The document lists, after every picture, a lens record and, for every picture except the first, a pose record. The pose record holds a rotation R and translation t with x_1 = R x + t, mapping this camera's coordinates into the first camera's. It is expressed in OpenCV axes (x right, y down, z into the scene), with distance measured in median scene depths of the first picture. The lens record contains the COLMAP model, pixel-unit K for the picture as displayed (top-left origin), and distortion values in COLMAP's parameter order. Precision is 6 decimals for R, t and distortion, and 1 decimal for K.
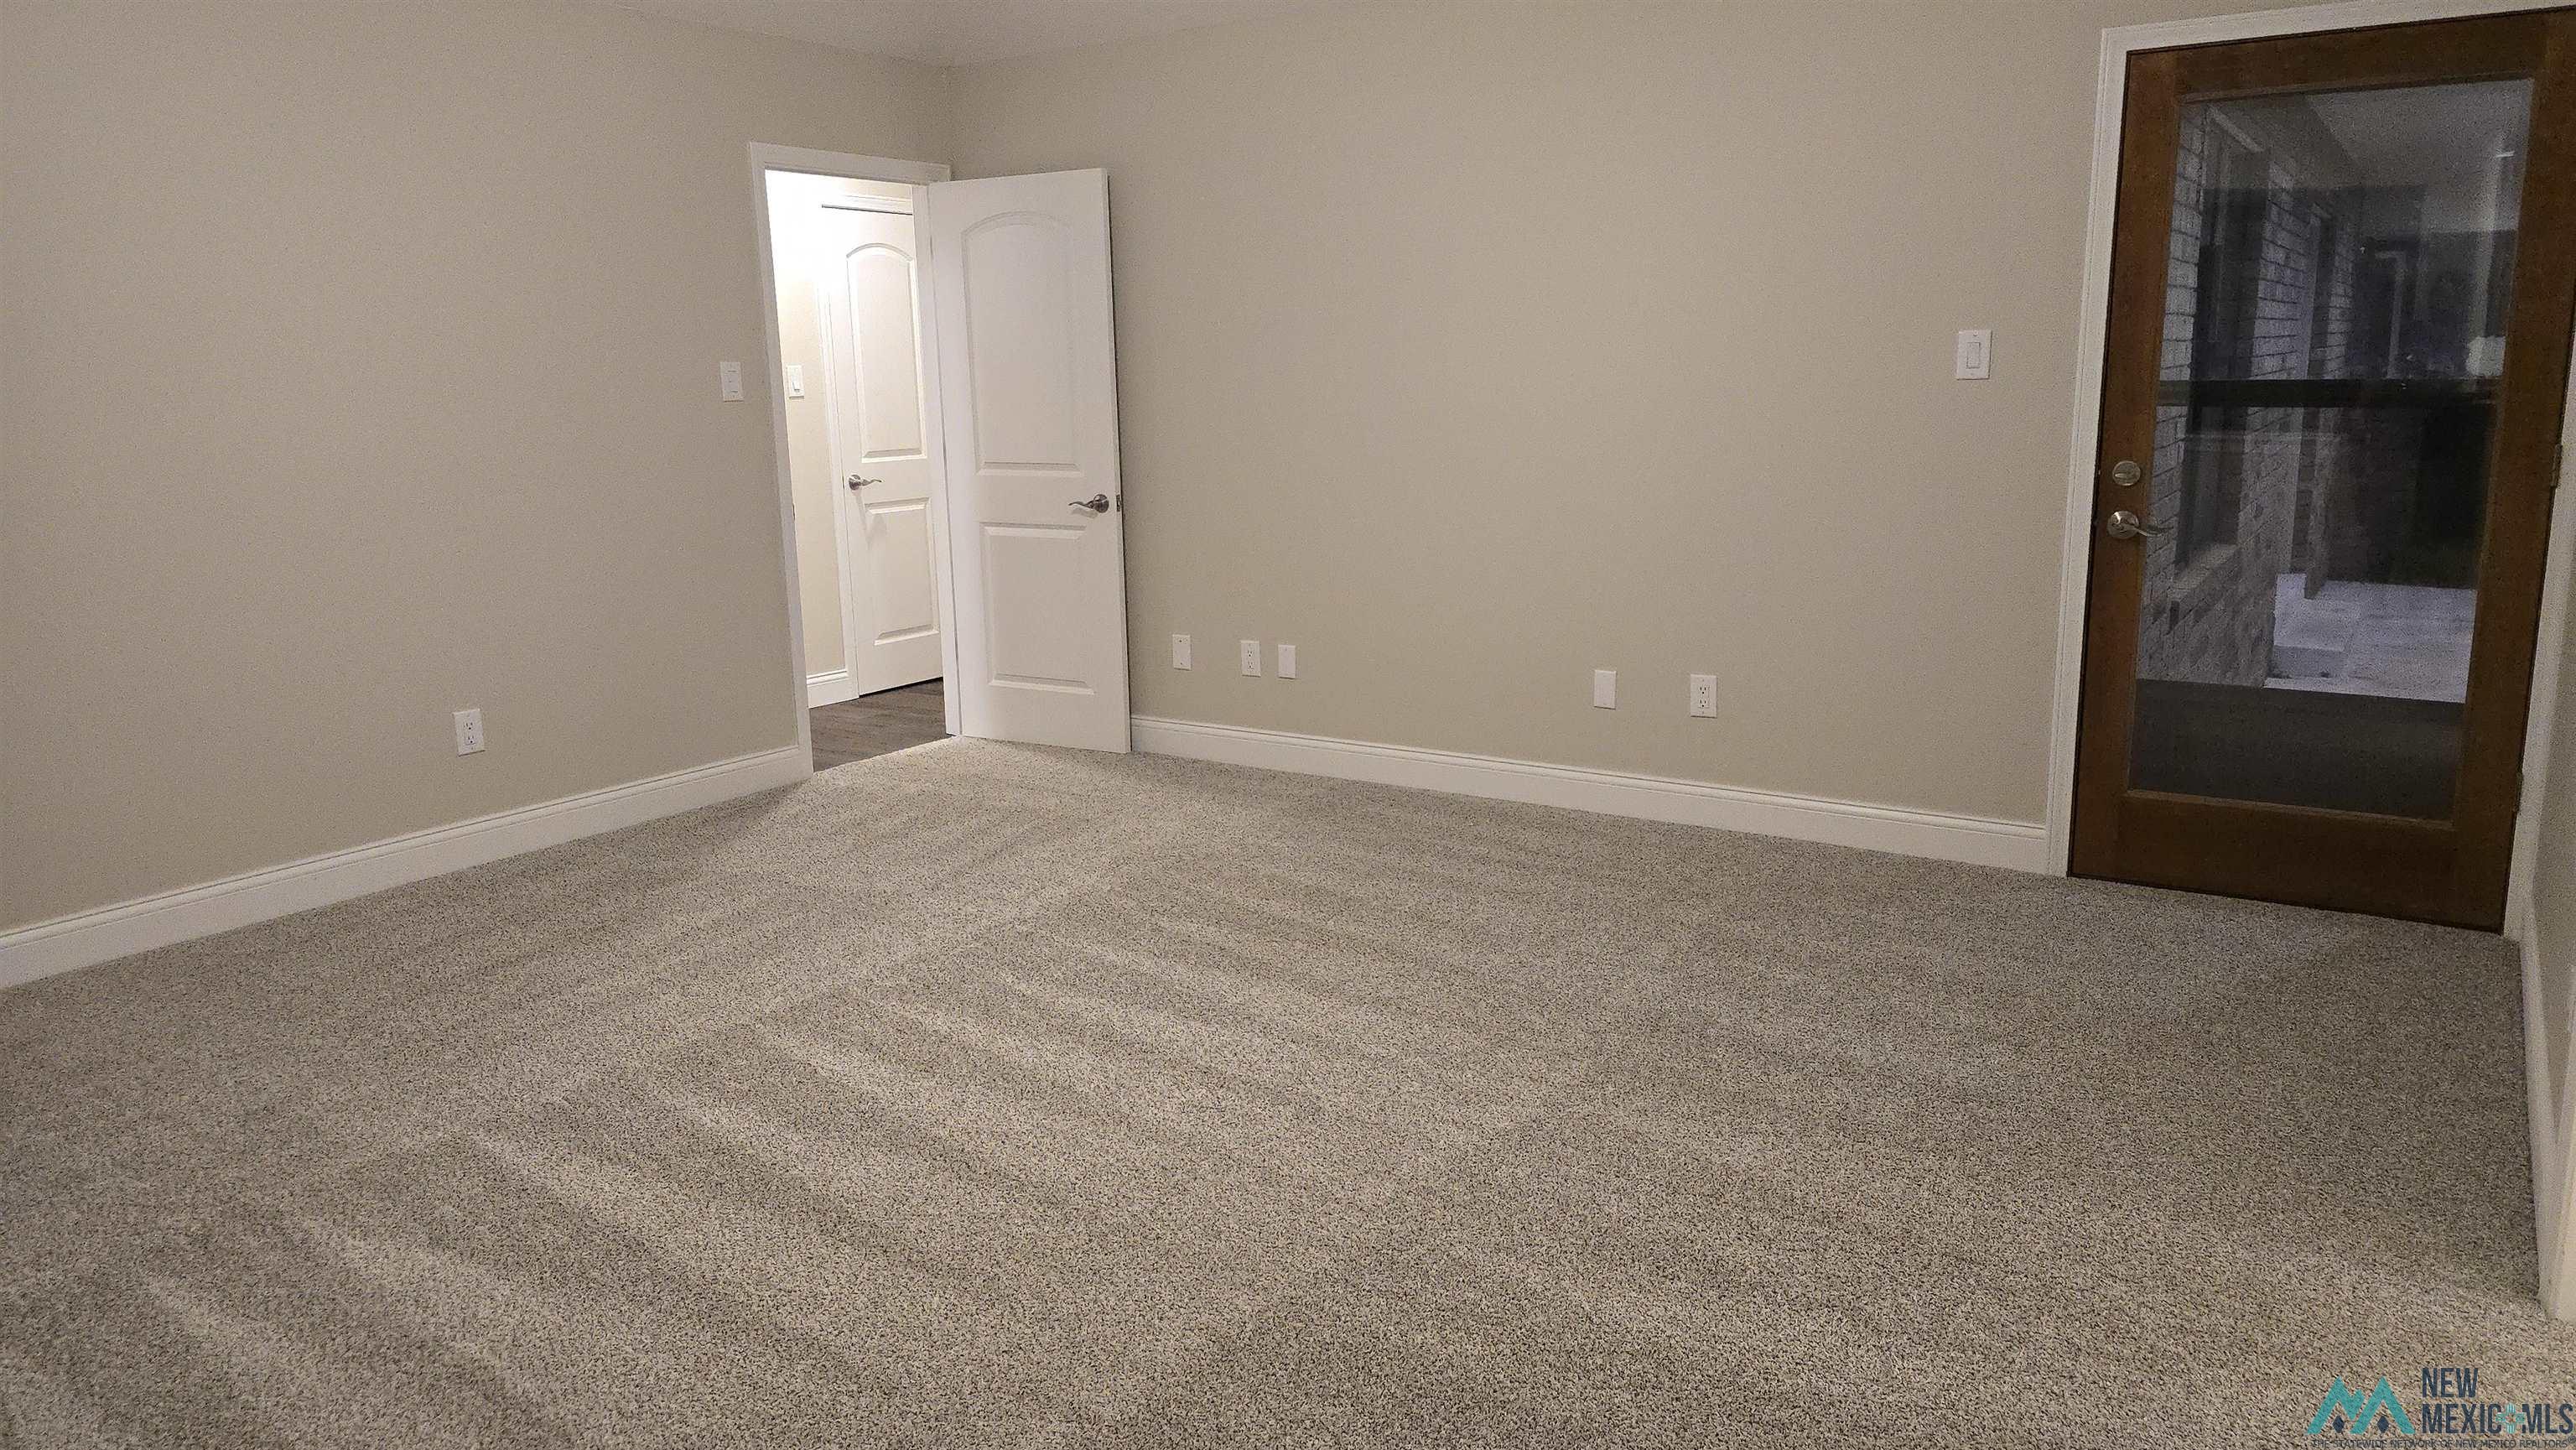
lens RADIAL K [[1747.3, 0, 1290.3], [0, 1747.3, 712.2], [0, 0, 1]] dist [0.074849, -0.015172]
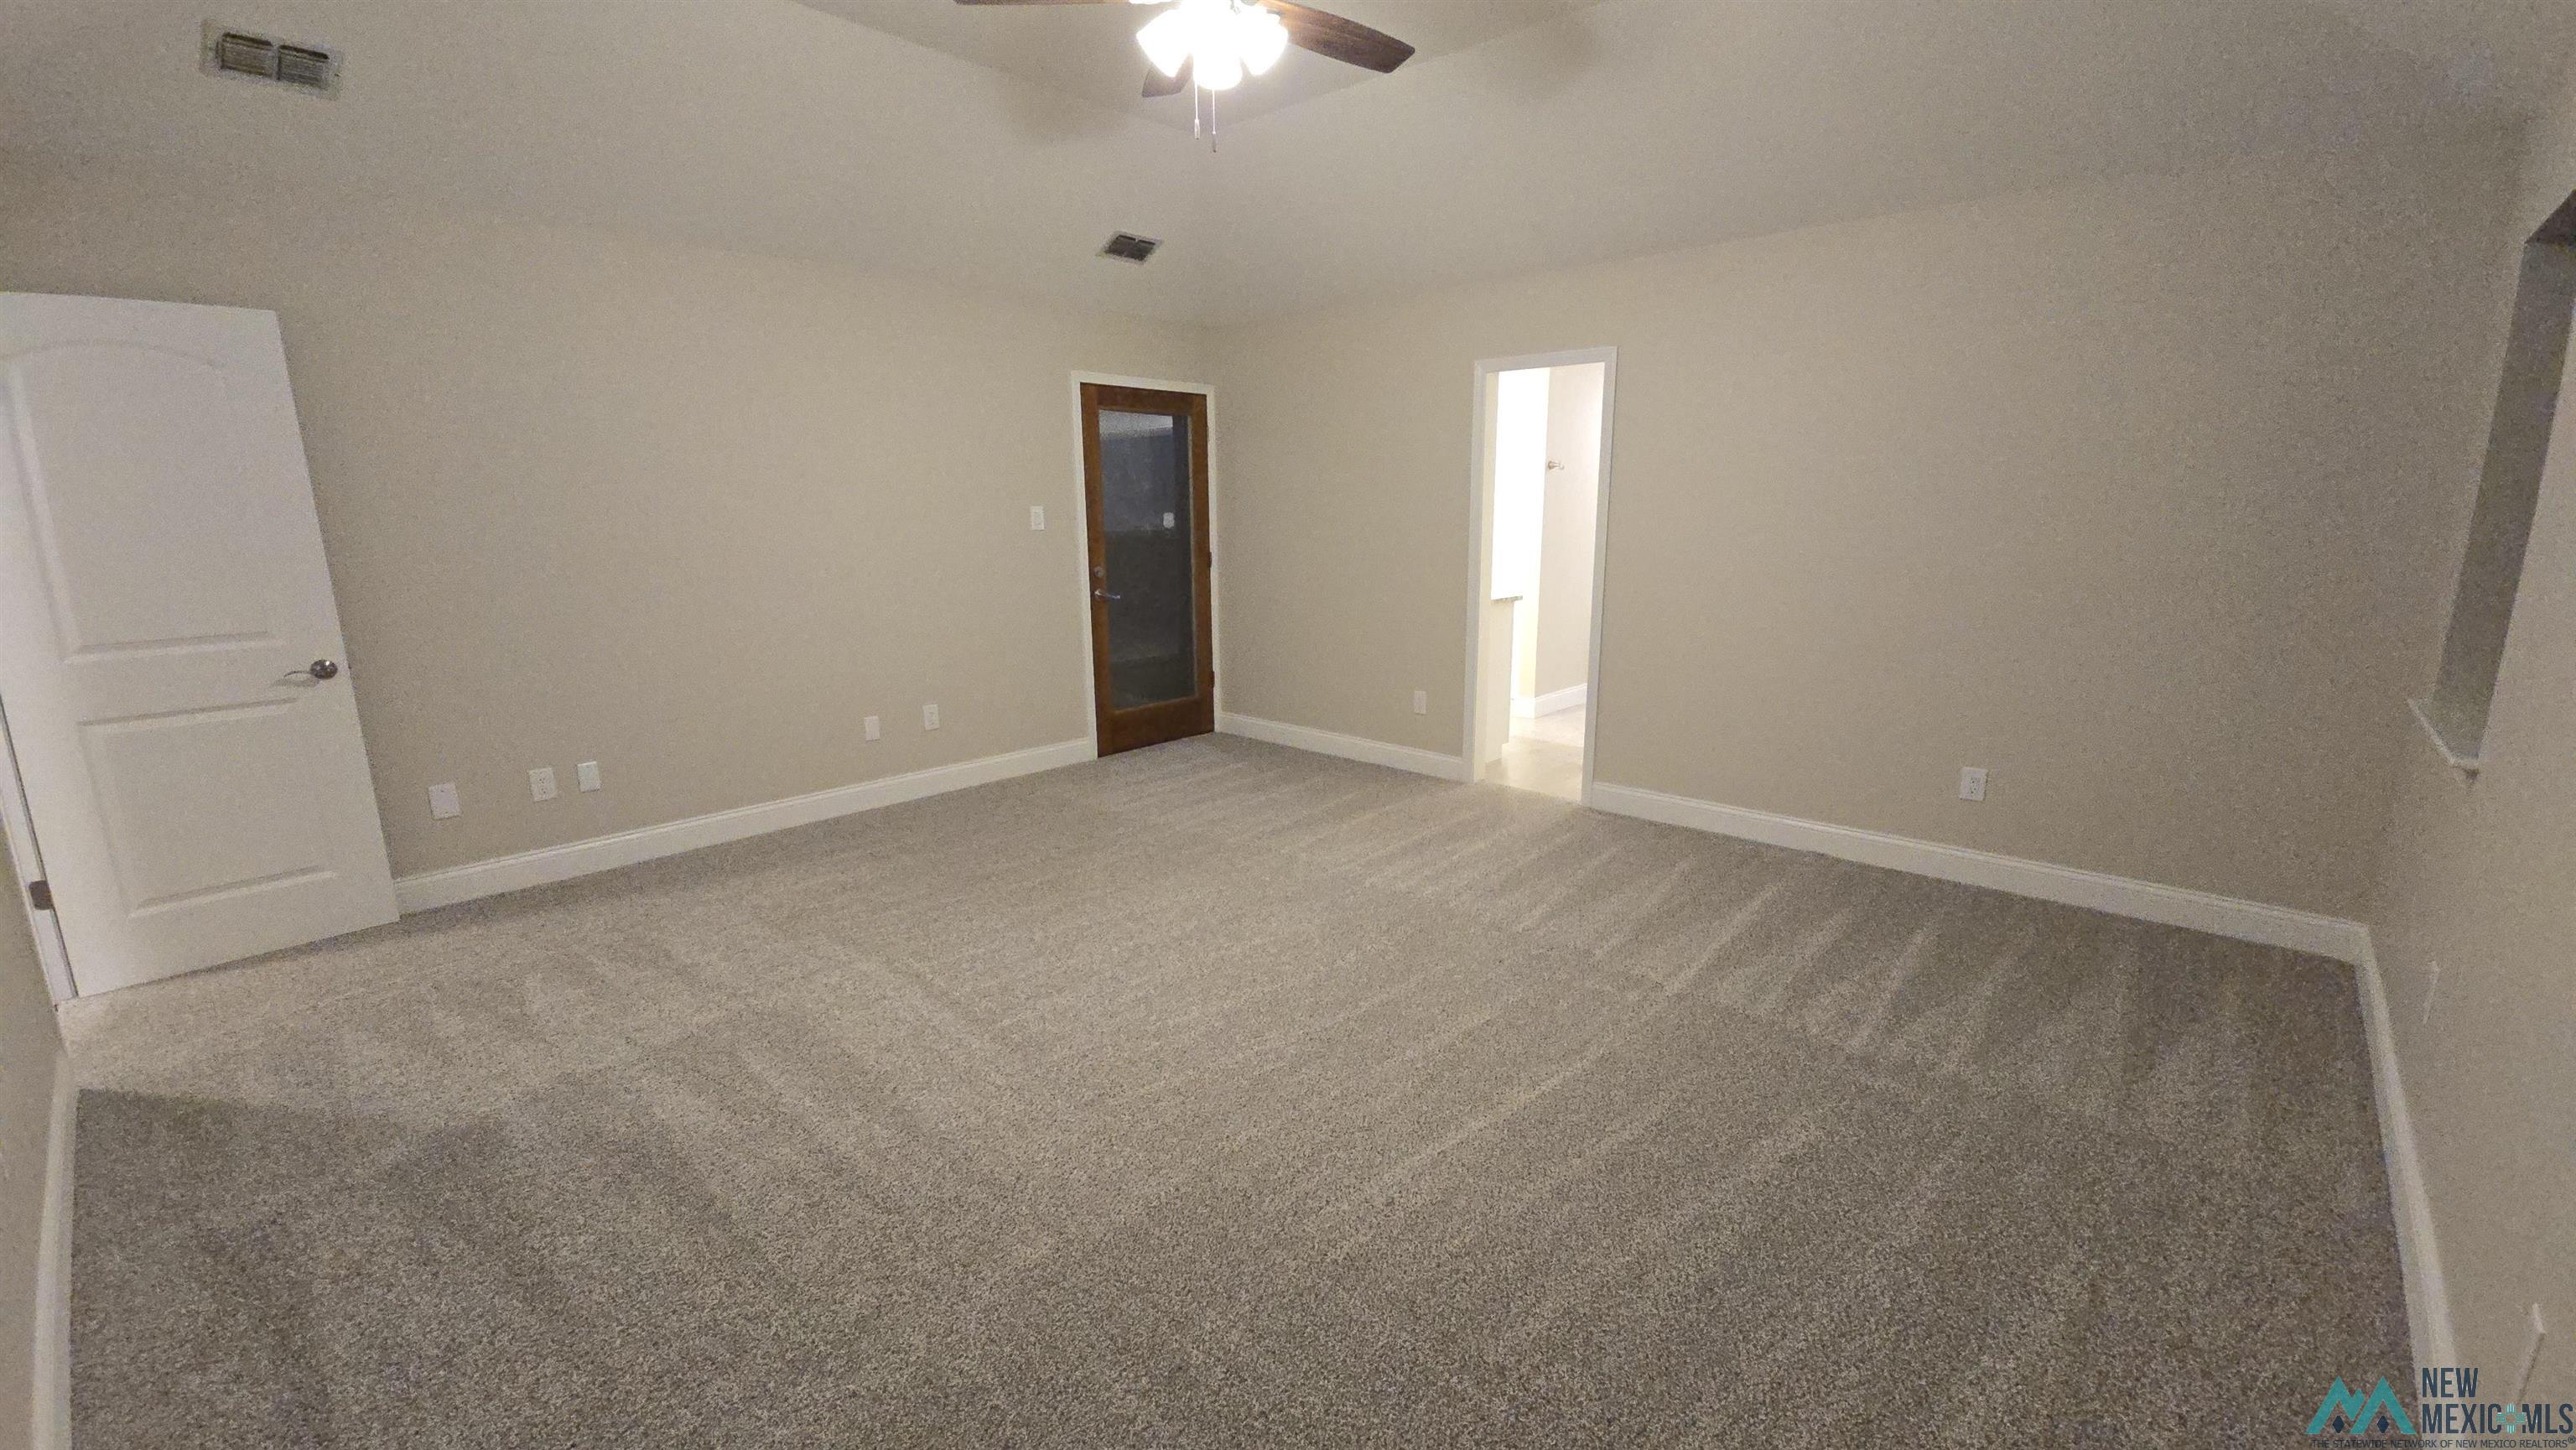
lens RADIAL K [[1057.3, 0, 1292.1], [0, 1057.3, 735.1], [0, 0, 1]] dist [-0.000091, -0.003093]
pose [[0.143947, -0.194336, 0.970316, -0.609933], [0.198688, 0.966236, 0.164044, -0.078220], [-0.969434, 0.169176, 0.177699, 0.419764]]
